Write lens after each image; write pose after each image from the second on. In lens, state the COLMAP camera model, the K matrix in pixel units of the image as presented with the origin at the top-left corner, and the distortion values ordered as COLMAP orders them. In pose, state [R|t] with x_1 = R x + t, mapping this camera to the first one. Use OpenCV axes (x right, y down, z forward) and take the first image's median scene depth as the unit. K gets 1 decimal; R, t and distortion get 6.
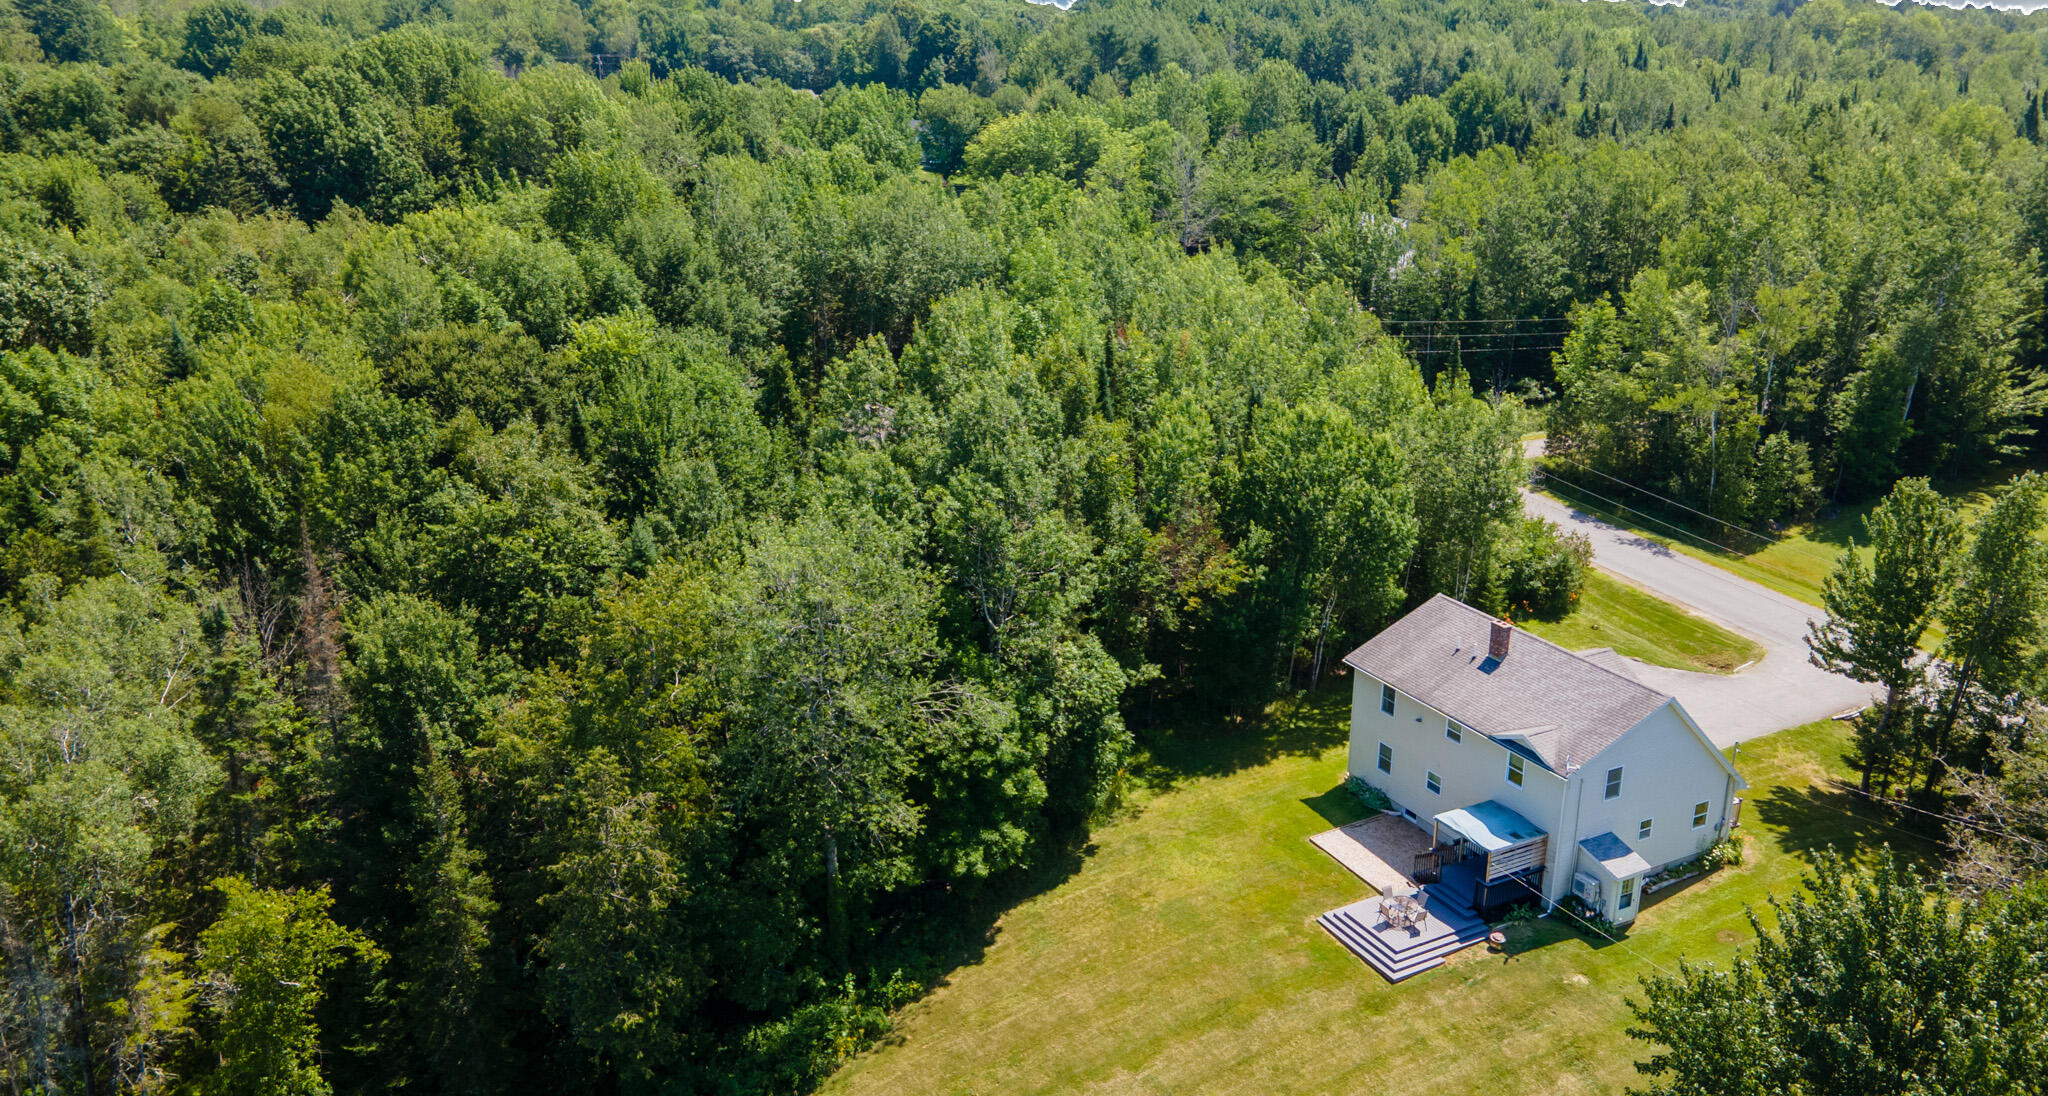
lens RADIAL K [[1501.1, 0, 1025.7], [0, 1501.1, 536.1], [0, 0, 1]] dist [0.031898, 0.004125]
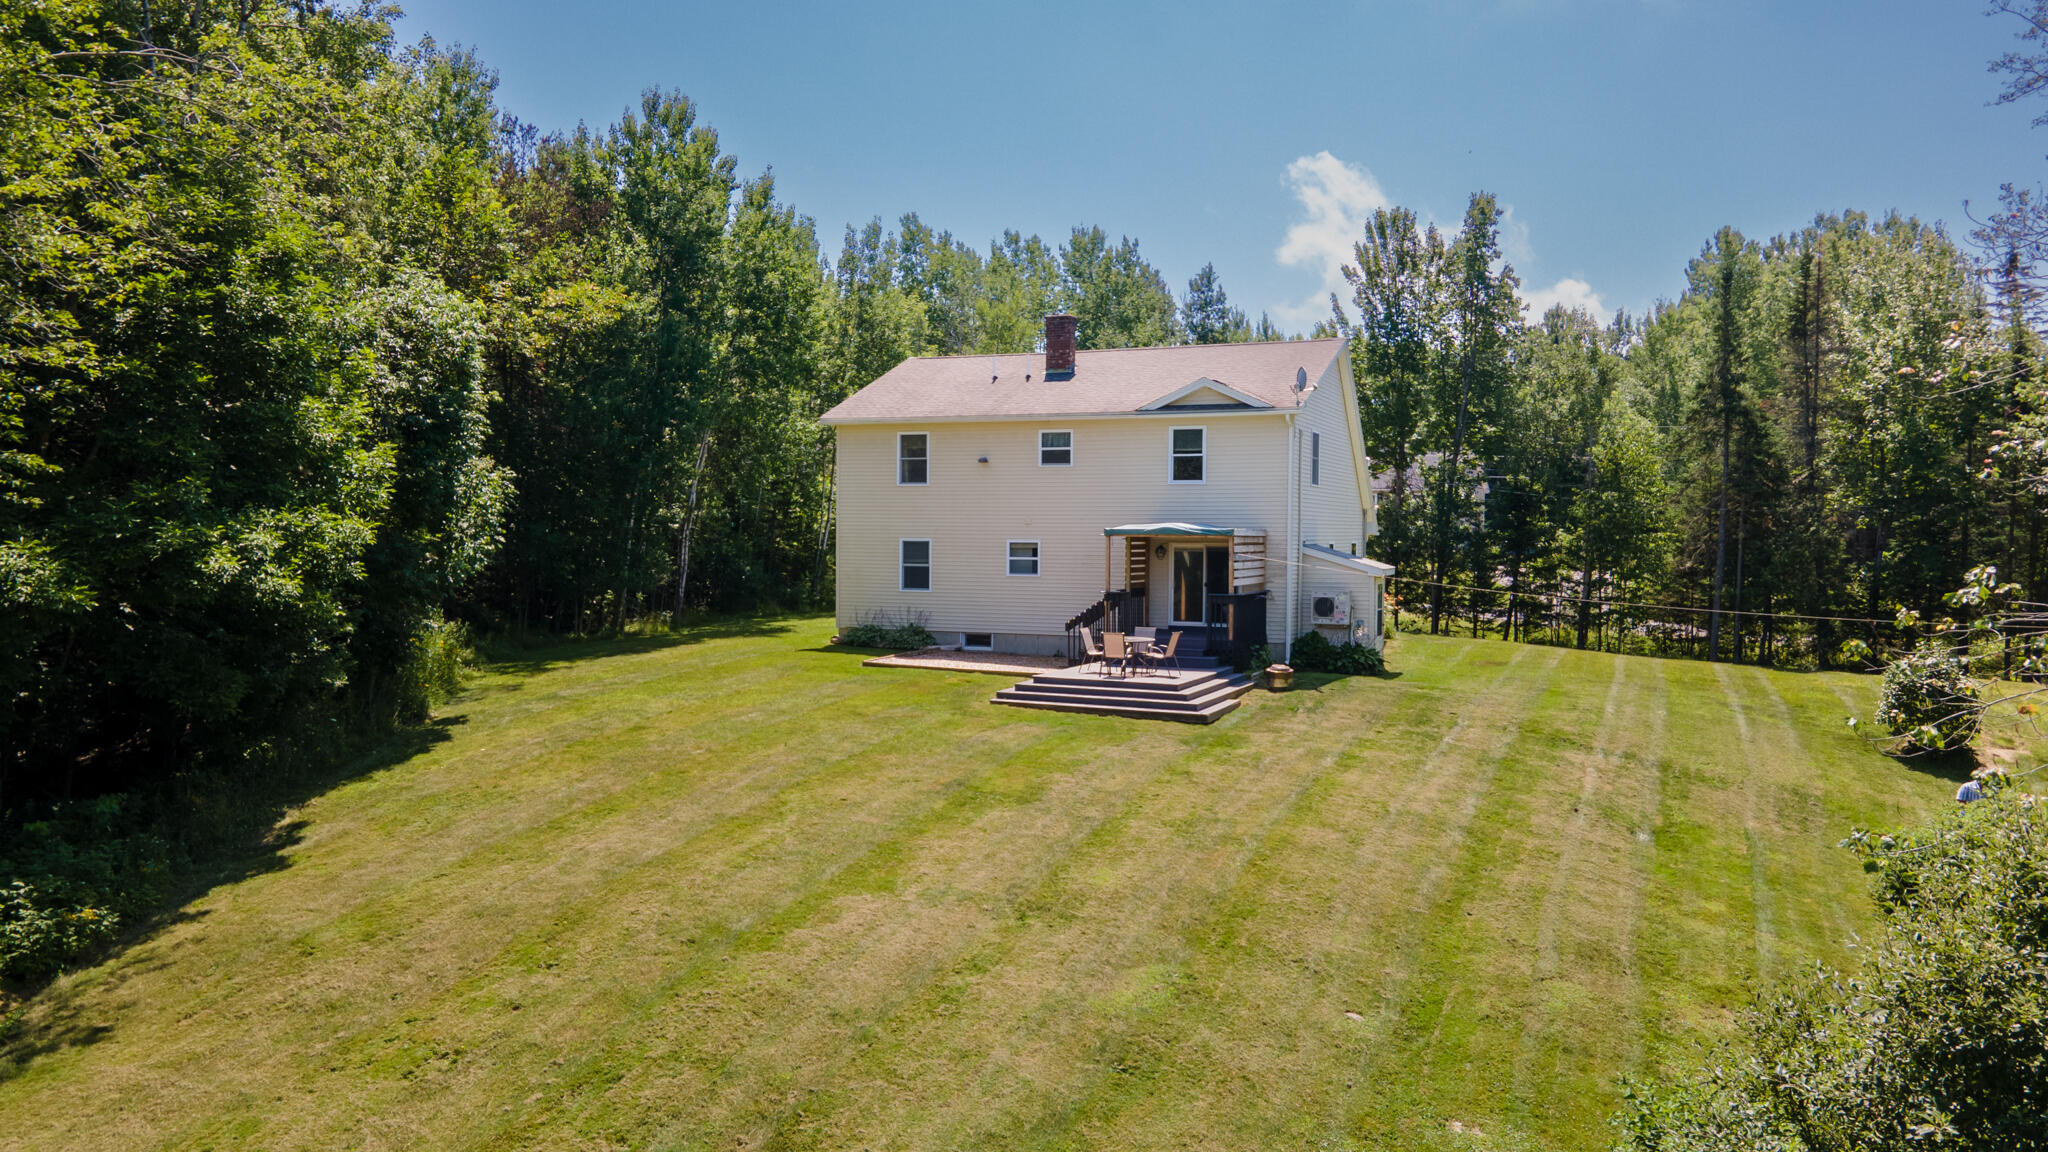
lens RADIAL K [[1507.8, 0, 1024.3], [0, 1507.8, 569.3], [0, 0, 1]] dist [0.024511, -0.001967]
pose [[0.770969, -0.014496, 0.636708, -0.107297], [0.196709, 0.956279, -0.216417, 0.290063], [-0.605733, 0.292097, 0.740113, 0.543660]]
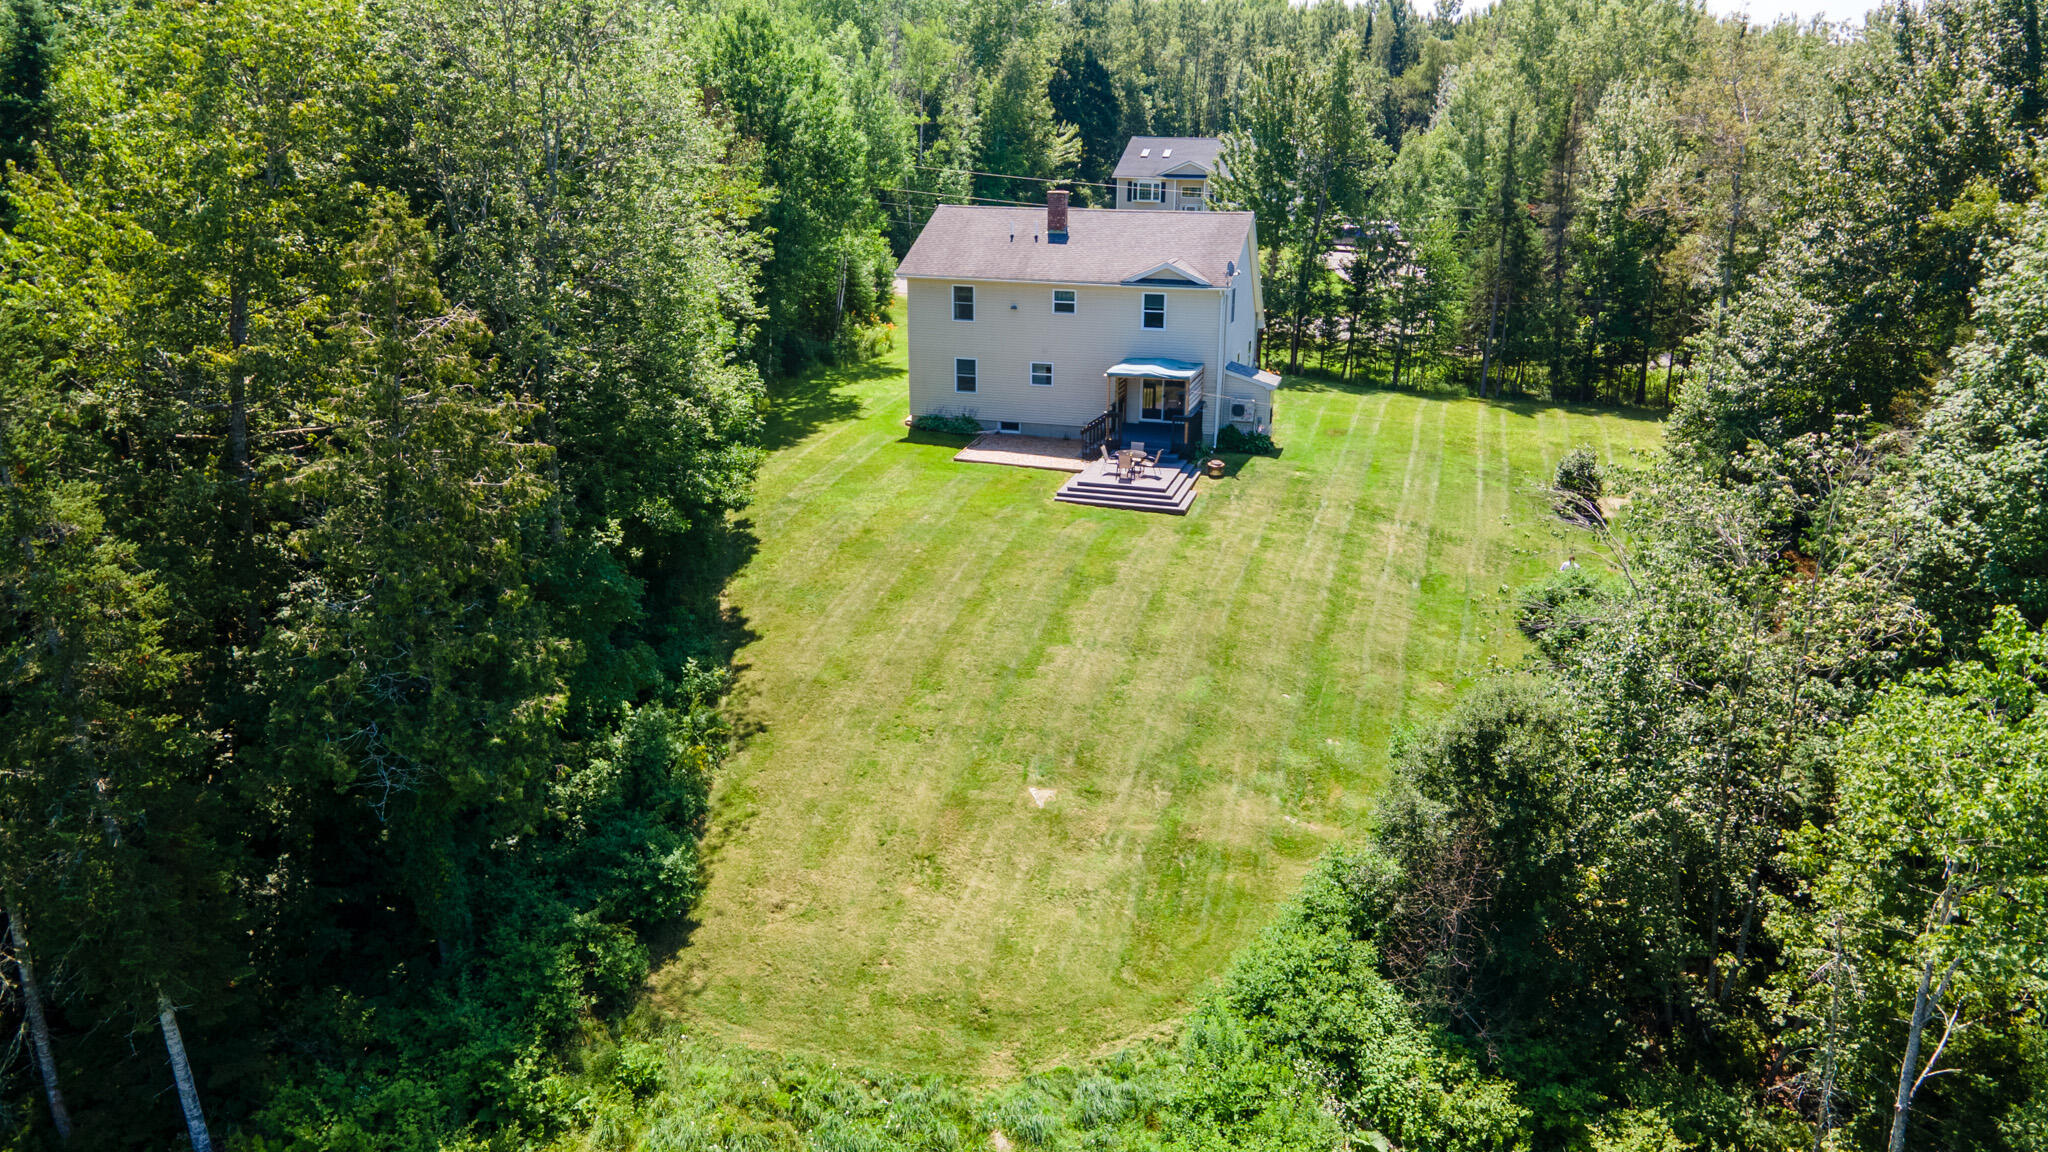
lens RADIAL K [[1507.8, 0, 1024.0], [0, 1507.8, 582.5], [0, 0, 1]] dist [0.024511, -0.001967]
pose [[0.692492, -0.220568, 0.686880, -0.375912], [0.223461, 0.970869, 0.086475, 0.199473], [-0.685944, 0.093607, 0.721608, 0.356176]]
